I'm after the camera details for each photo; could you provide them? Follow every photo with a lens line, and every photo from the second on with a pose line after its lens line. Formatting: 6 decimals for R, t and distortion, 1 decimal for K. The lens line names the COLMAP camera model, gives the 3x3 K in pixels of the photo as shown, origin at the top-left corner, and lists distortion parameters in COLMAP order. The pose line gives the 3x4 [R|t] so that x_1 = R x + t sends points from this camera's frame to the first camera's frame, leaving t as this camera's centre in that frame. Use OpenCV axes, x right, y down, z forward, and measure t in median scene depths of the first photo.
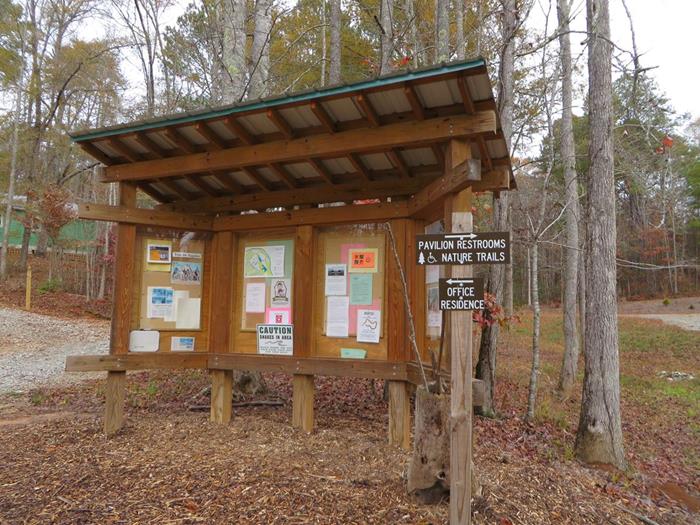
lens RADIAL K [[519.3, 0, 350.1], [0, 519.3, 265.0], [0, 0, 1]] dist [-0.006160, -0.002504]
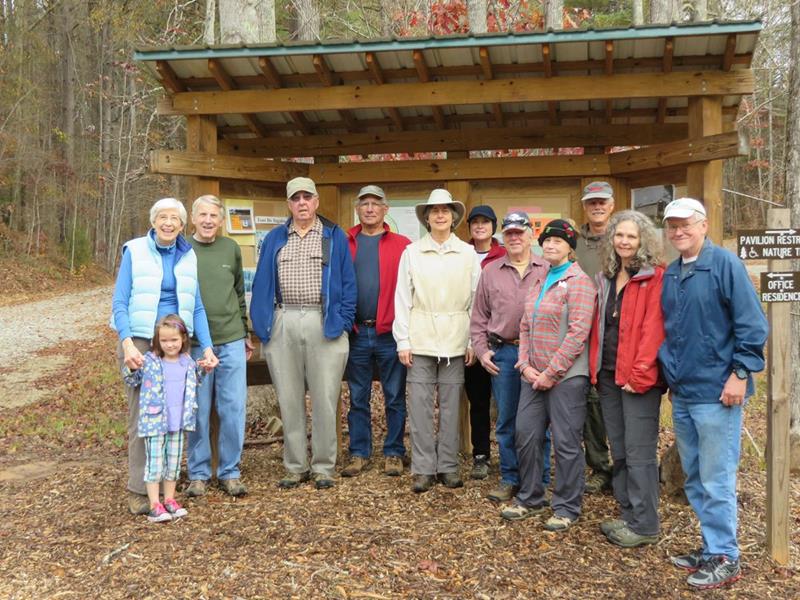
lens RADIAL K [[1128.7, 0, 400.0], [0, 1128.7, 298.6], [0, 0, 1]] dist [0.001119, 0.000000]
pose [[0.967891, -0.028044, 0.249800, -1.103079], [-0.000680, 0.993461, 0.114166, -0.180832], [-0.251369, -0.110670, 0.961544, -1.015805]]
